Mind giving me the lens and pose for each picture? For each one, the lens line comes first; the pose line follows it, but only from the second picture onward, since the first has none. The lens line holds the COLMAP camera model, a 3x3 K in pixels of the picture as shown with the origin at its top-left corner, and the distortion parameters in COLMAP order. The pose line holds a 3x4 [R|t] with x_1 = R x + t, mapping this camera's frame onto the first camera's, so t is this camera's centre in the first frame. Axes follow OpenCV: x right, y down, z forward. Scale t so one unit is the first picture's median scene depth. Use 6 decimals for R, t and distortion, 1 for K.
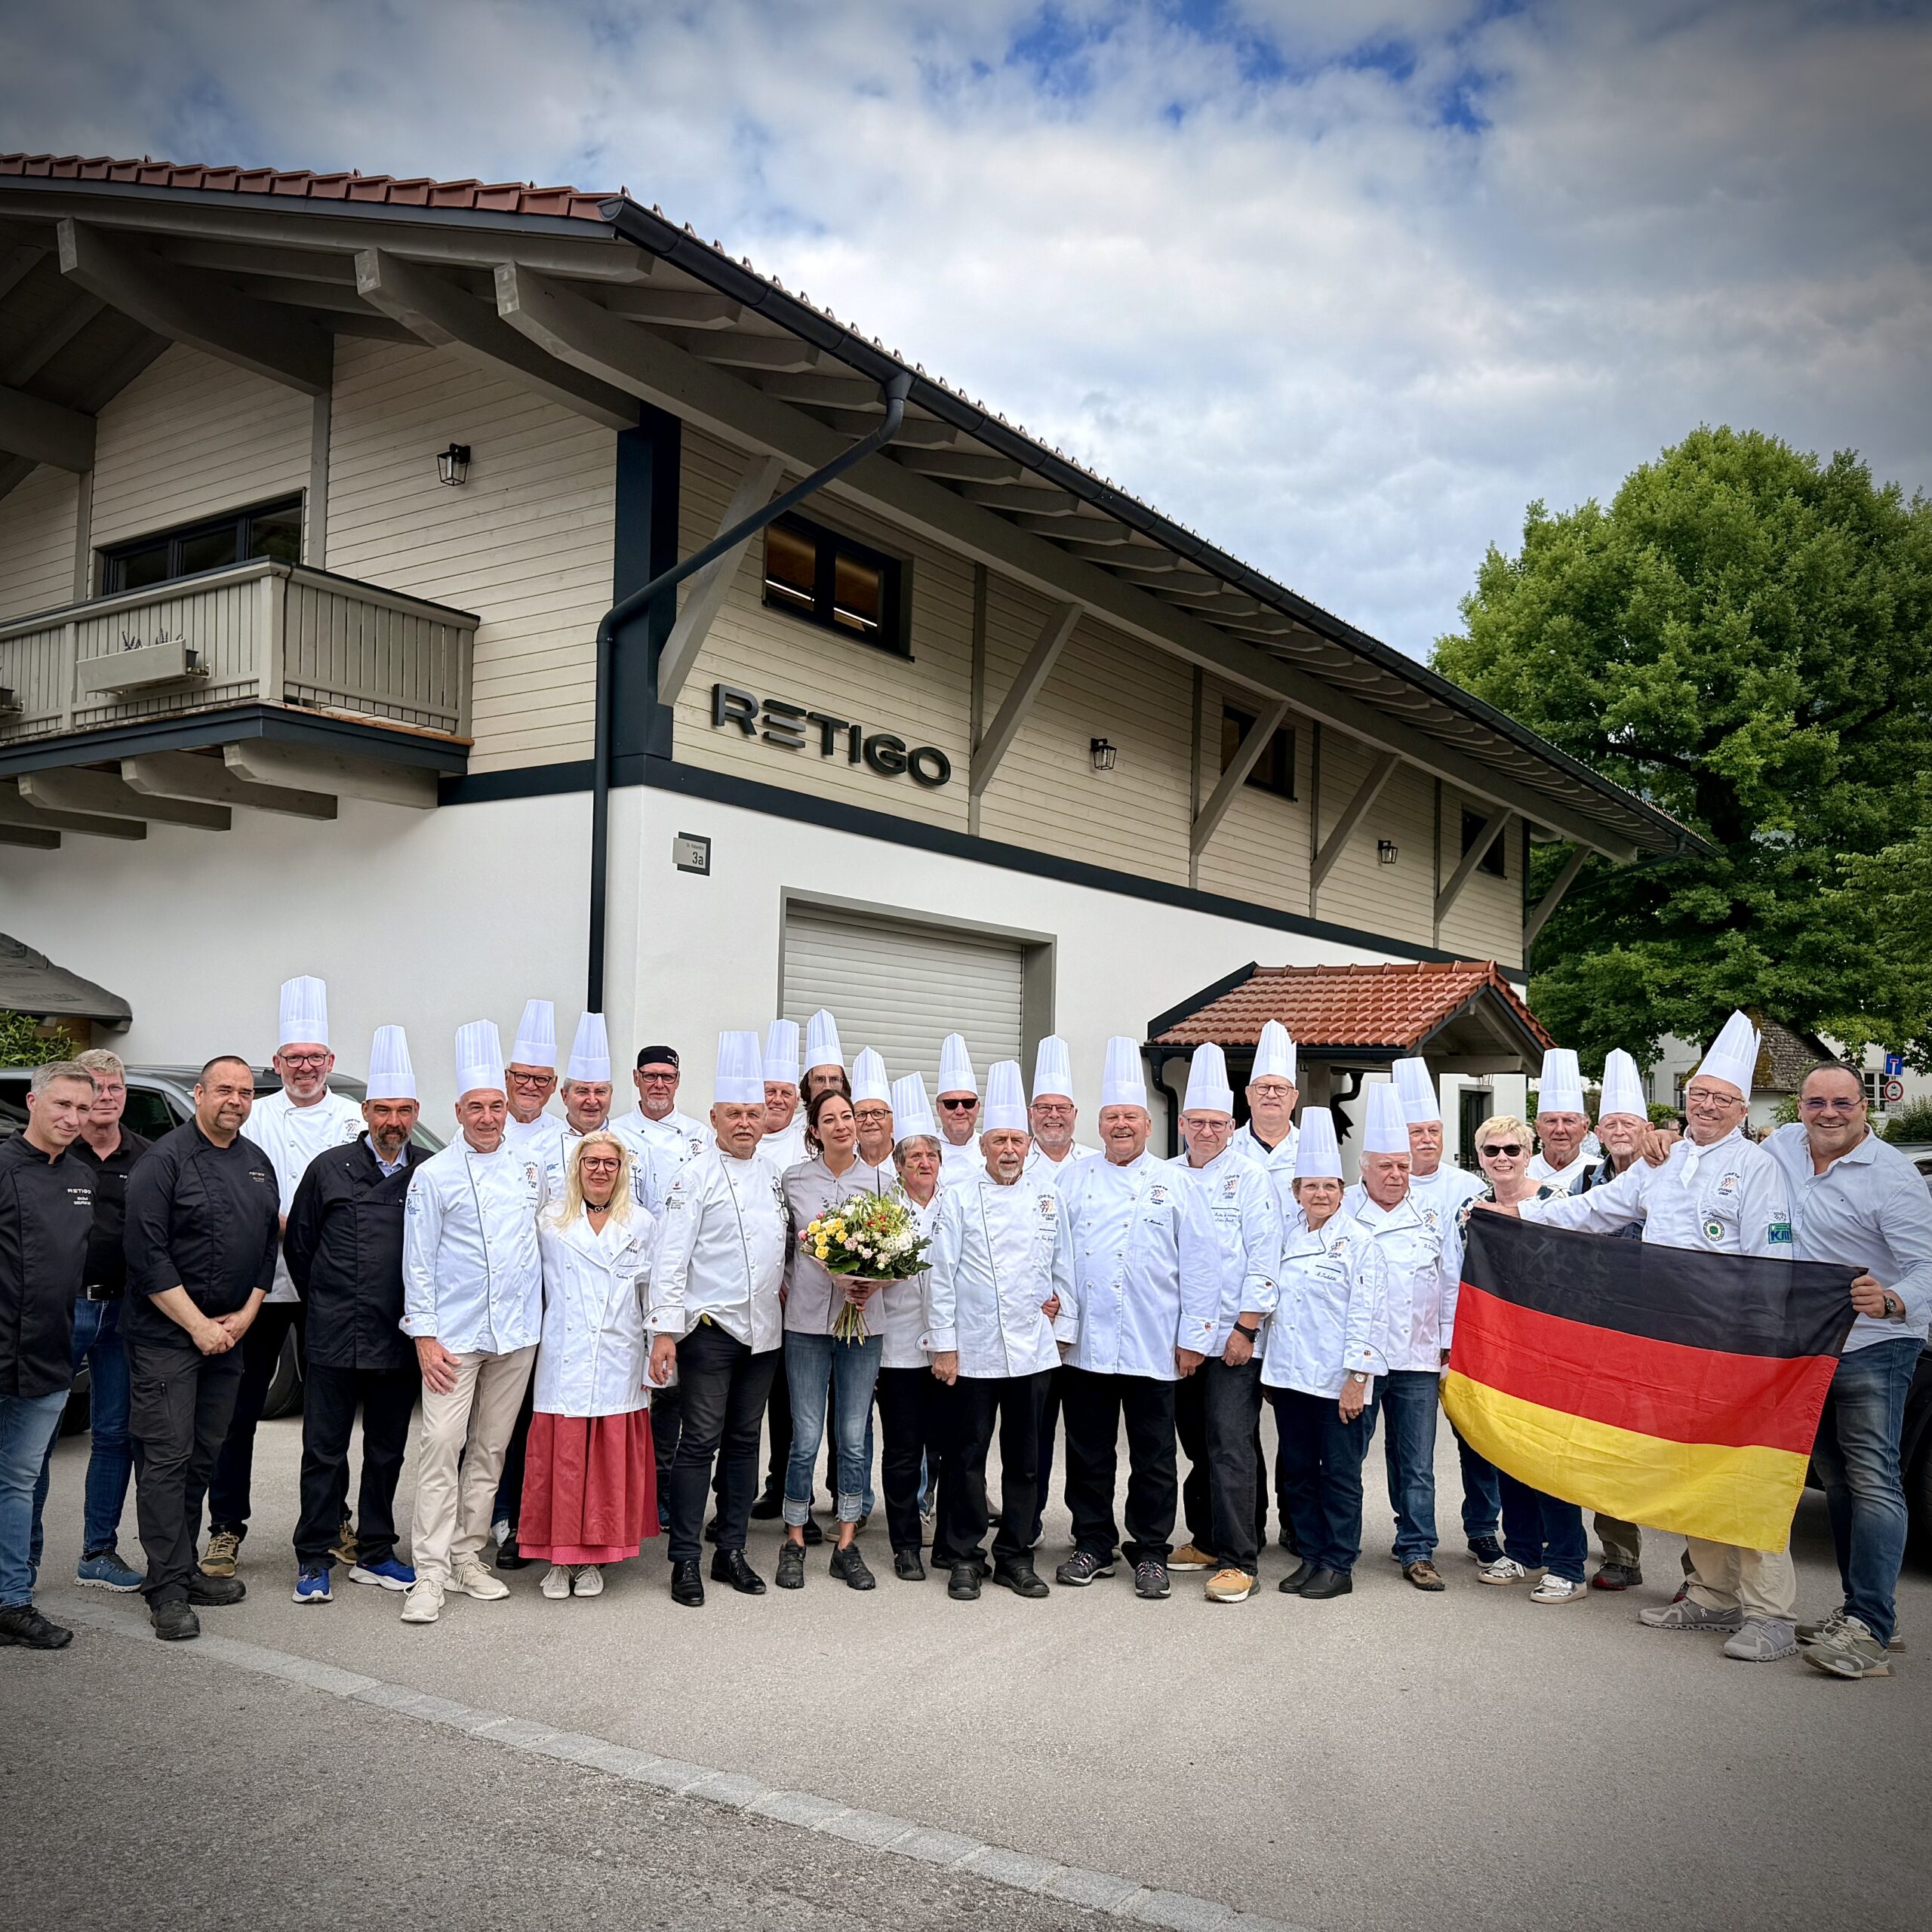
lens RADIAL K [[1766.7, 0, 966.0], [0, 1766.7, 966.0], [0, 0, 1]] dist [-0.005709, -0.015467]
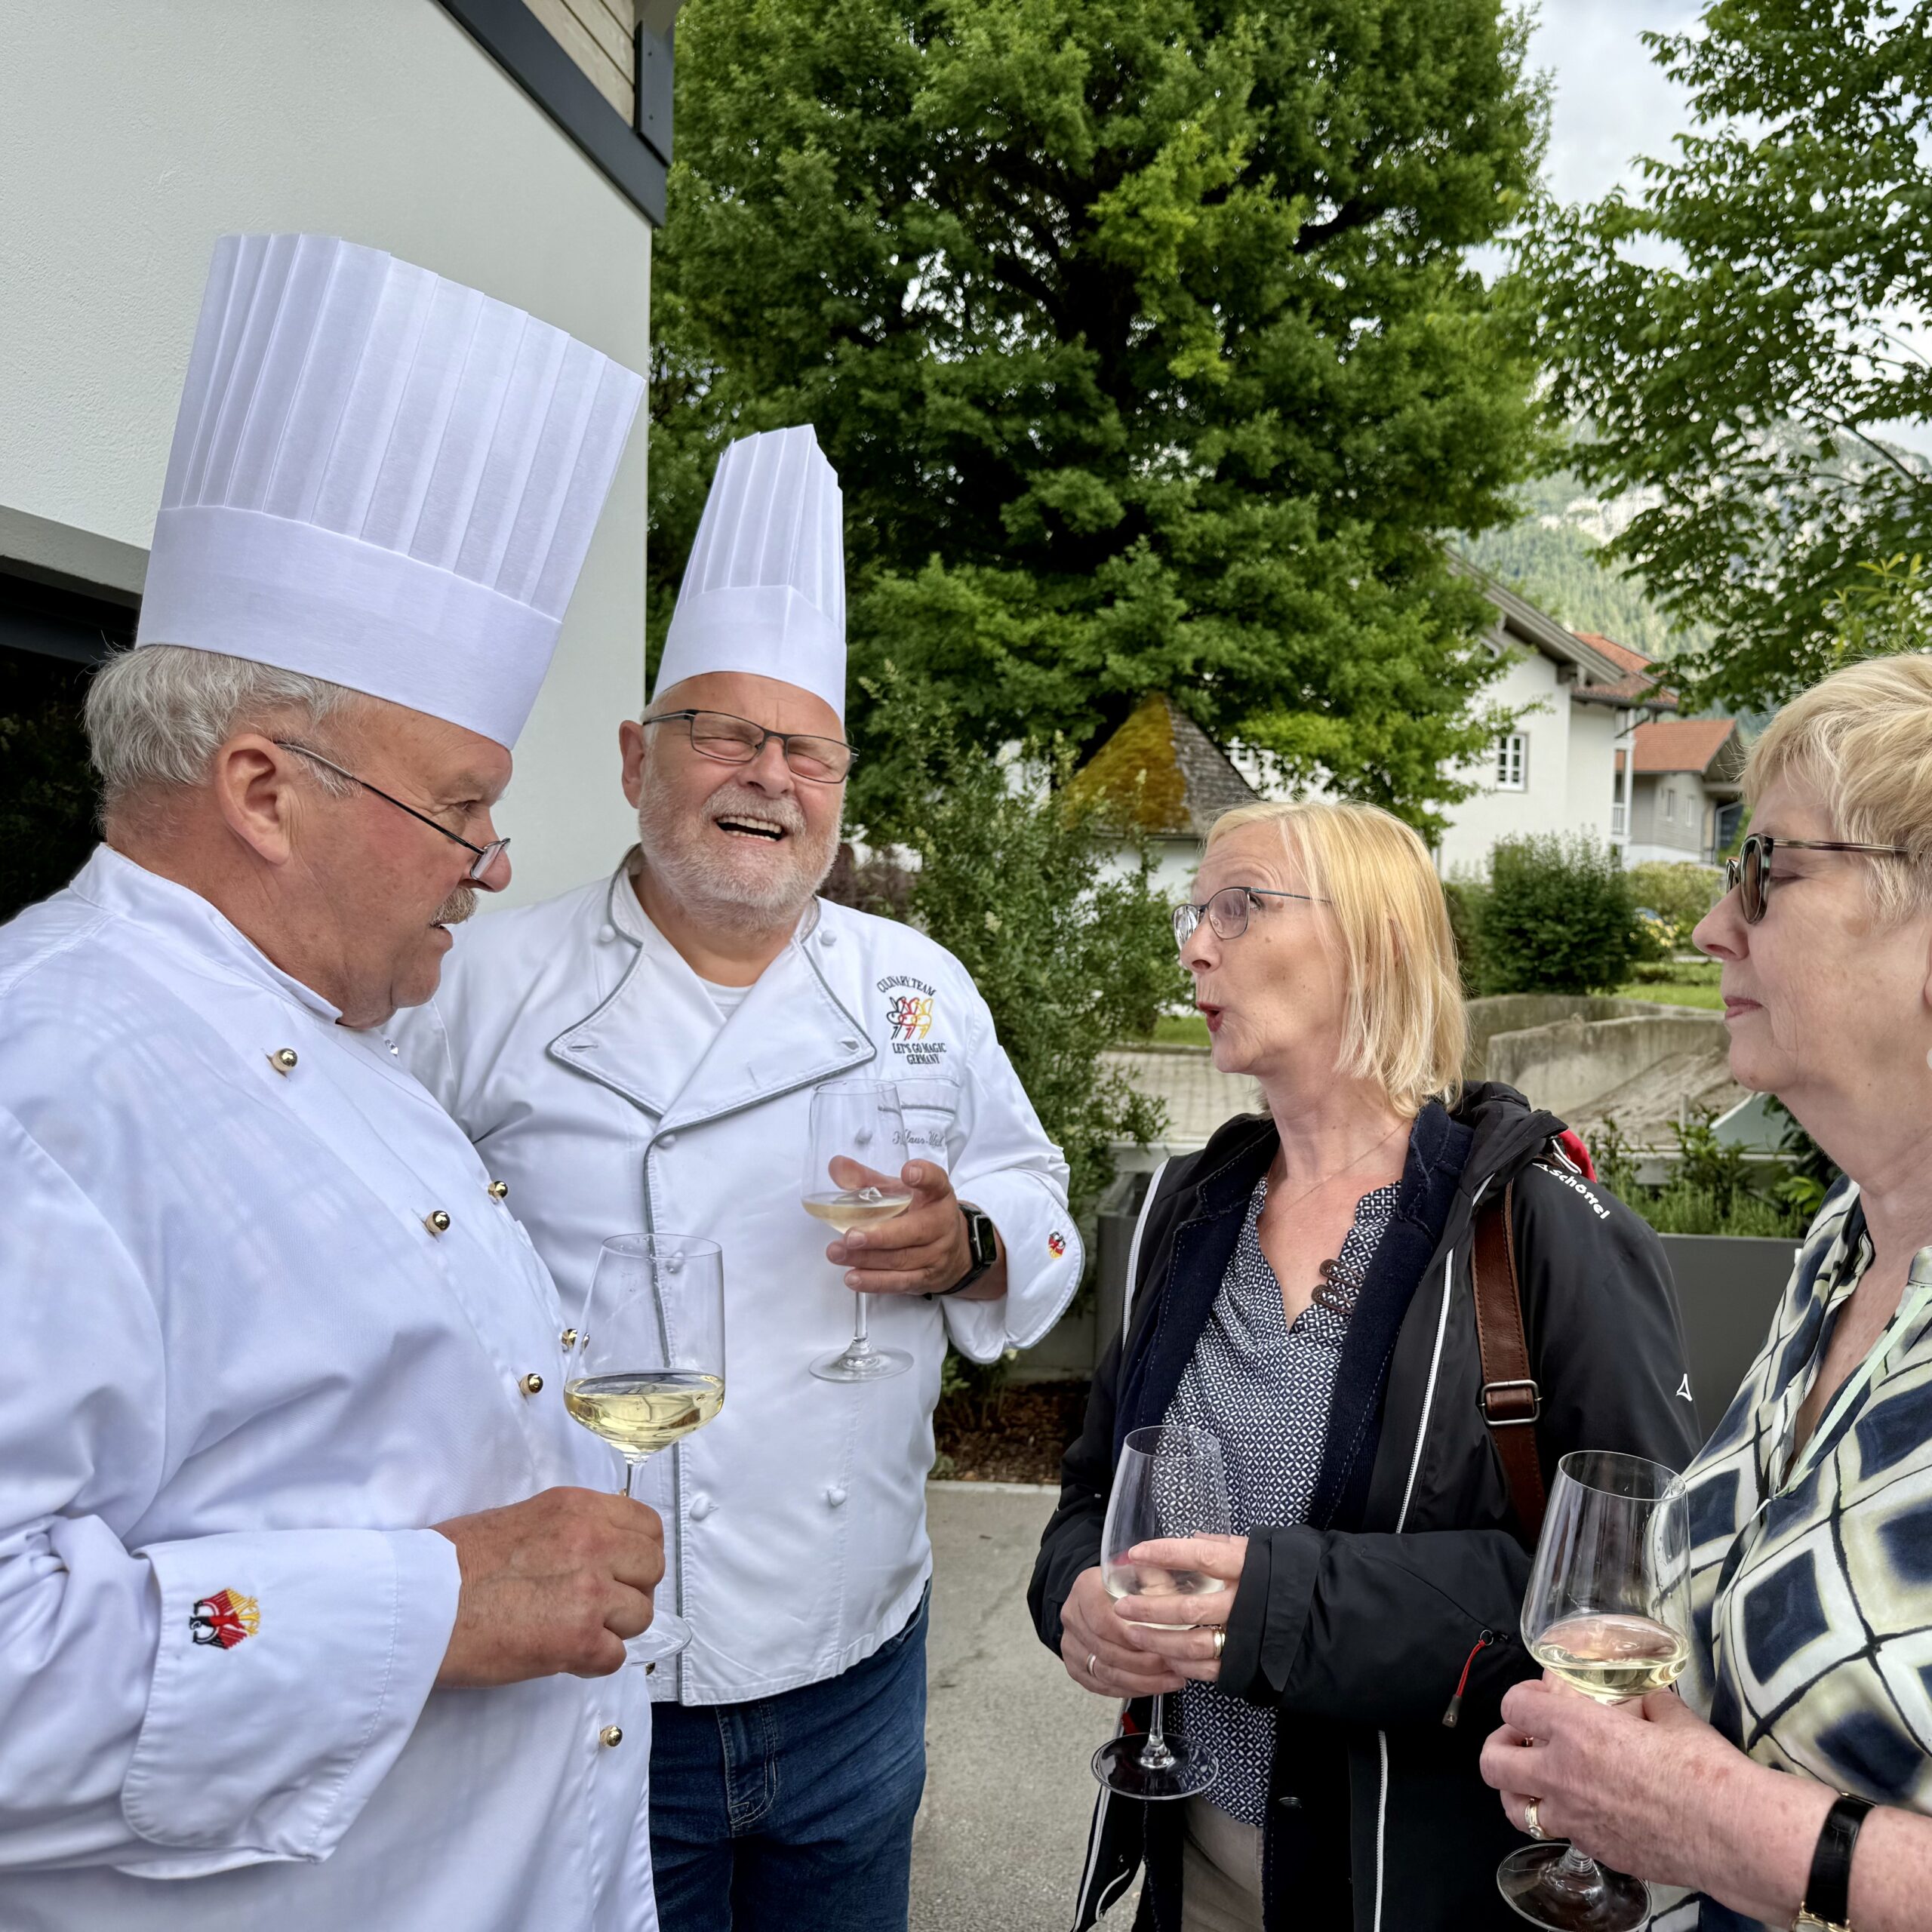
lens RADIAL K [[1766.7, 0, 966.0], [0, 1766.7, 966.0], [0, 0, 1]] dist [-0.005709, -0.015467]
pose [[0.922756, -0.038991, 0.383408, 0.171587], [-0.016902, 0.989817, 0.141339, 0.031248], [-0.385015, -0.136902, 0.912700, 0.498429]]
